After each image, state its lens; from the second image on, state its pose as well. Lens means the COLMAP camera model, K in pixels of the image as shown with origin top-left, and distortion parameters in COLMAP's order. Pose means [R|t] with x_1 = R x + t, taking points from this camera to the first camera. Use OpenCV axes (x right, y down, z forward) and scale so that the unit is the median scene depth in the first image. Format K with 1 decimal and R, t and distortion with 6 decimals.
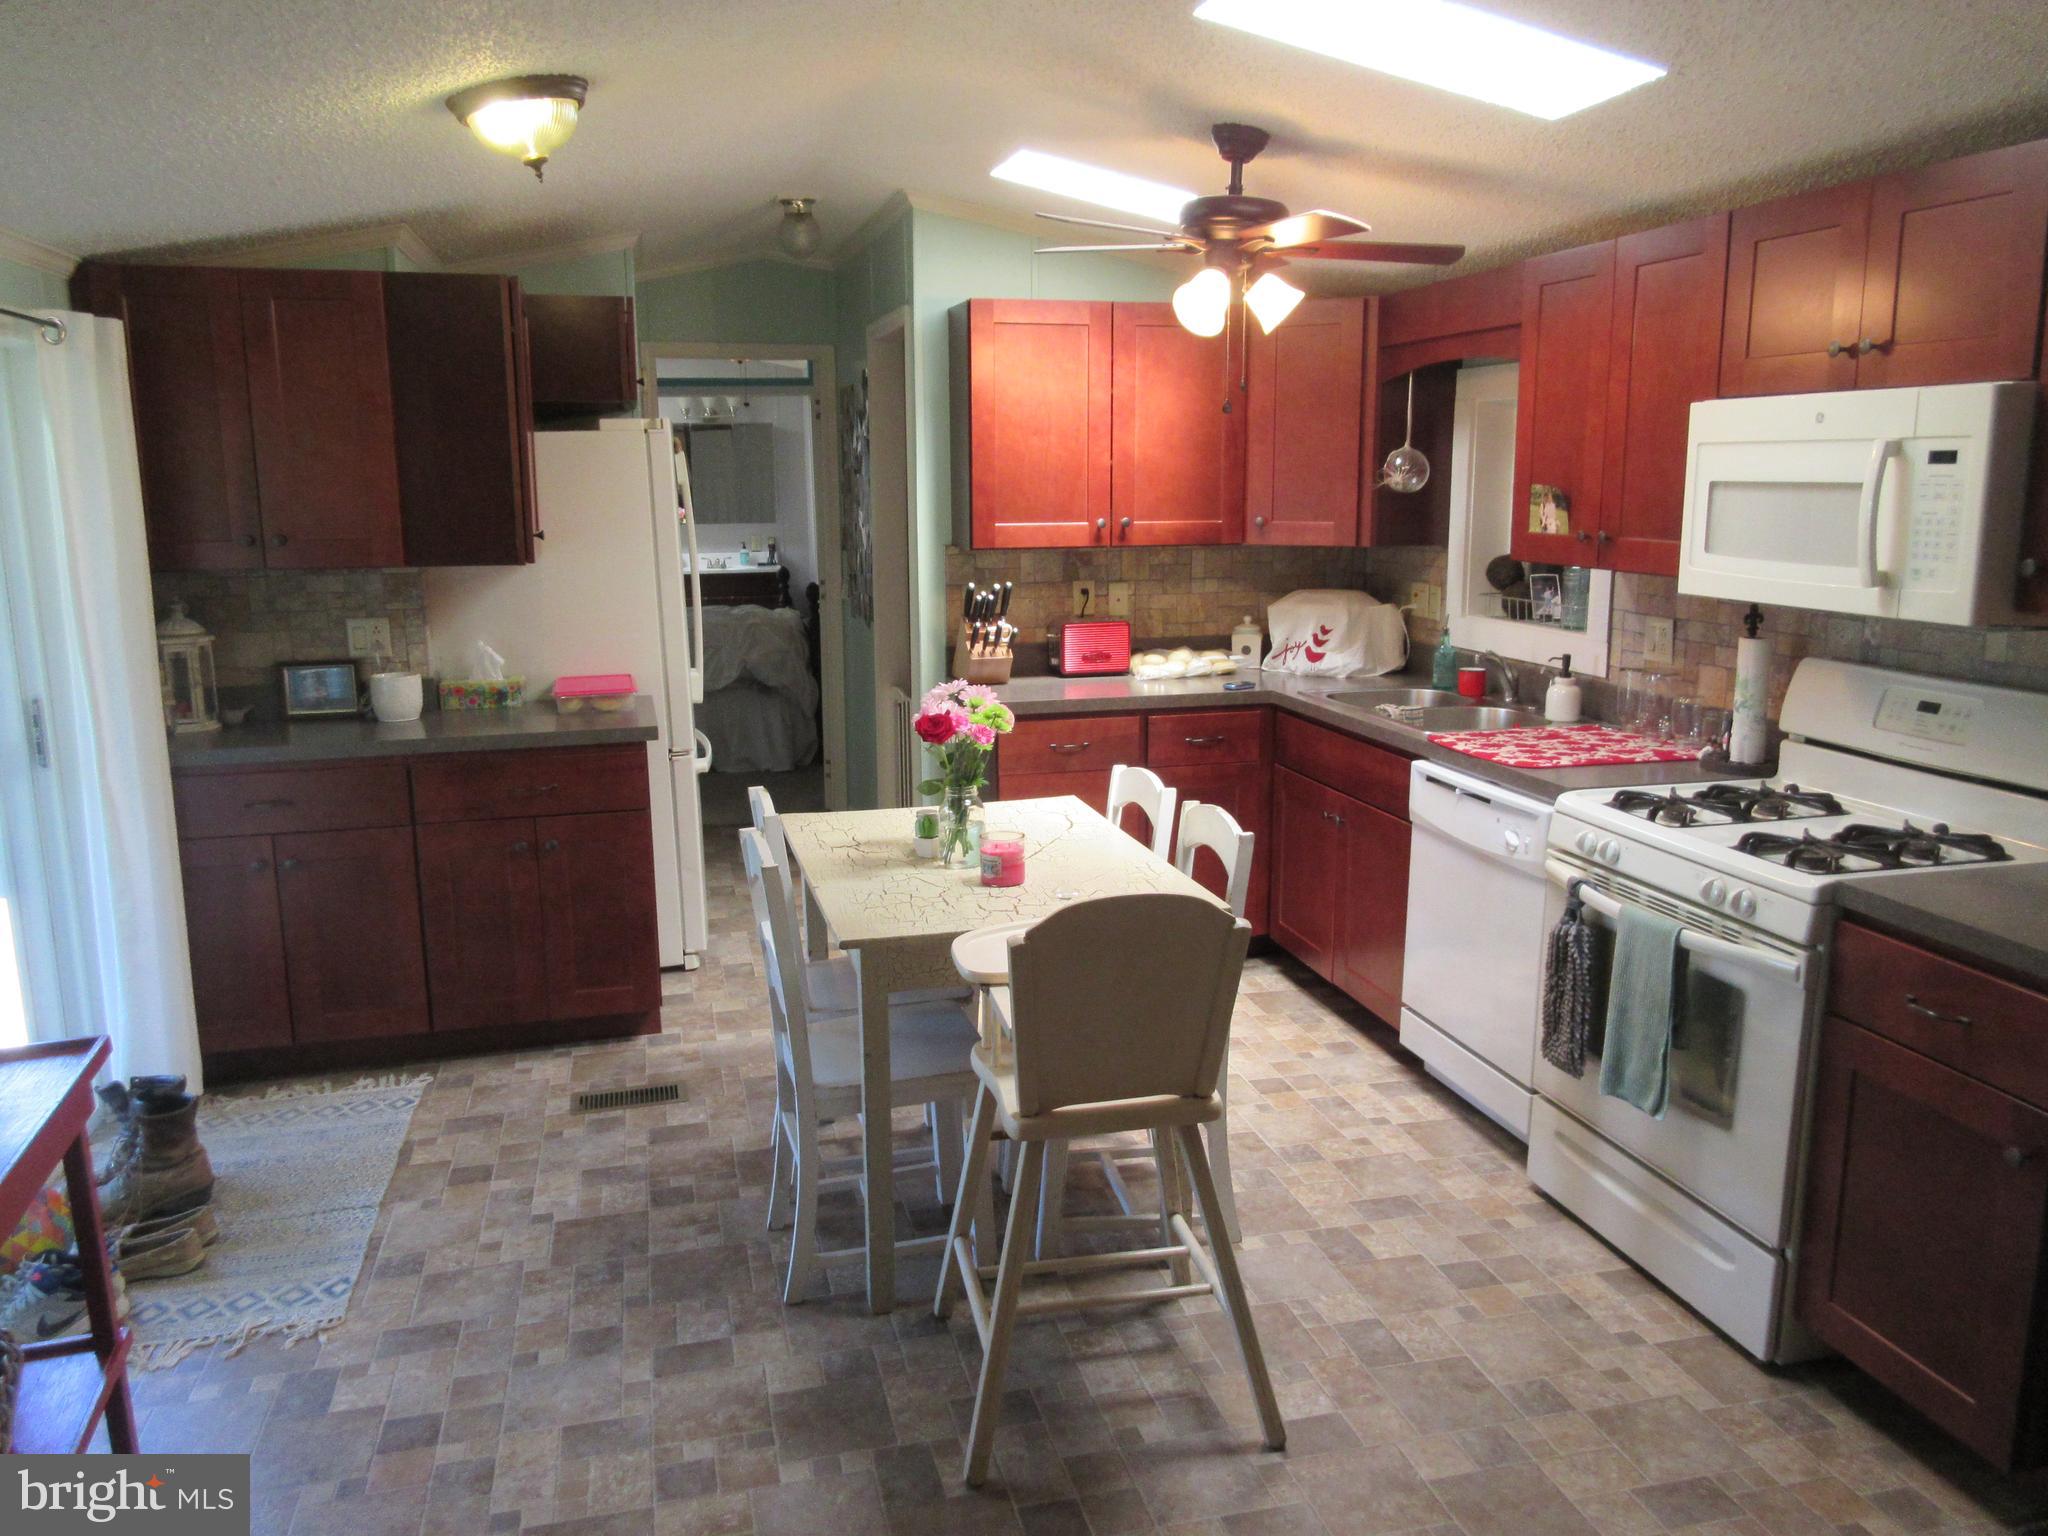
lens RADIAL K [[1520.1, 0, 1033.4], [0, 1520.1, 771.2], [0, 0, 1]] dist [-0.002392, -0.000577]
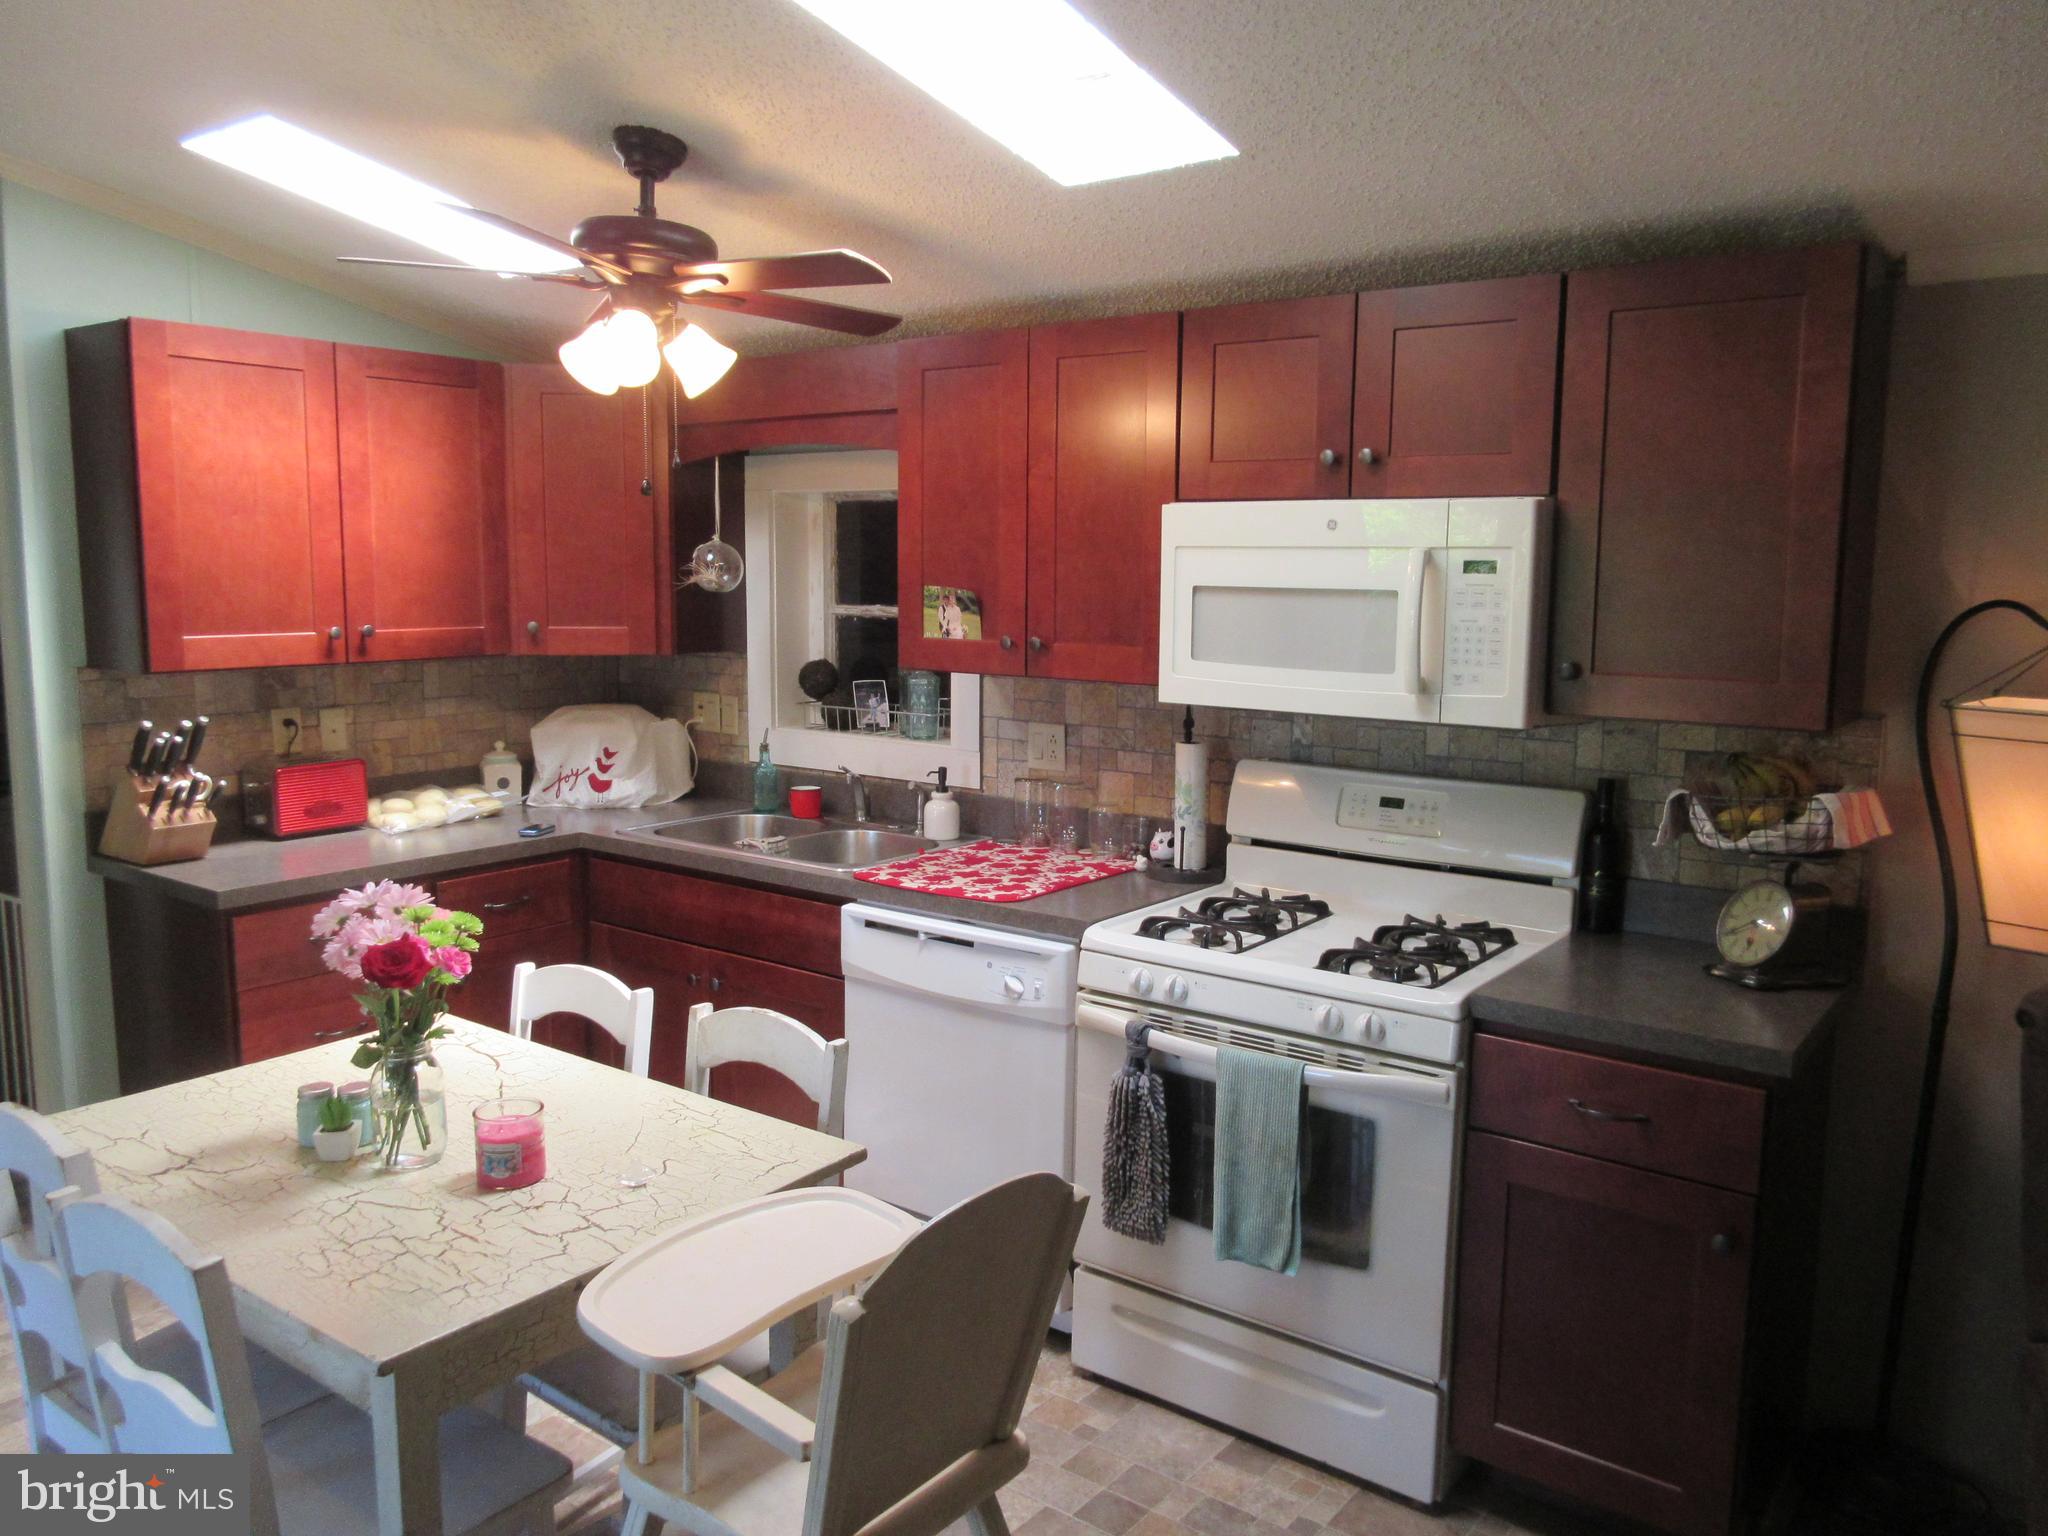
lens RADIAL K [[1520.1, 0, 1012.6], [0, 1520.1, 768.0], [0, 0, 1]] dist [-0.002392, -0.000577]
pose [[0.785647, -0.070844, 0.614605, -0.219043], [0.107127, 0.993994, -0.022365, -0.060880], [-0.609329, 0.083412, 0.788518, 0.290592]]
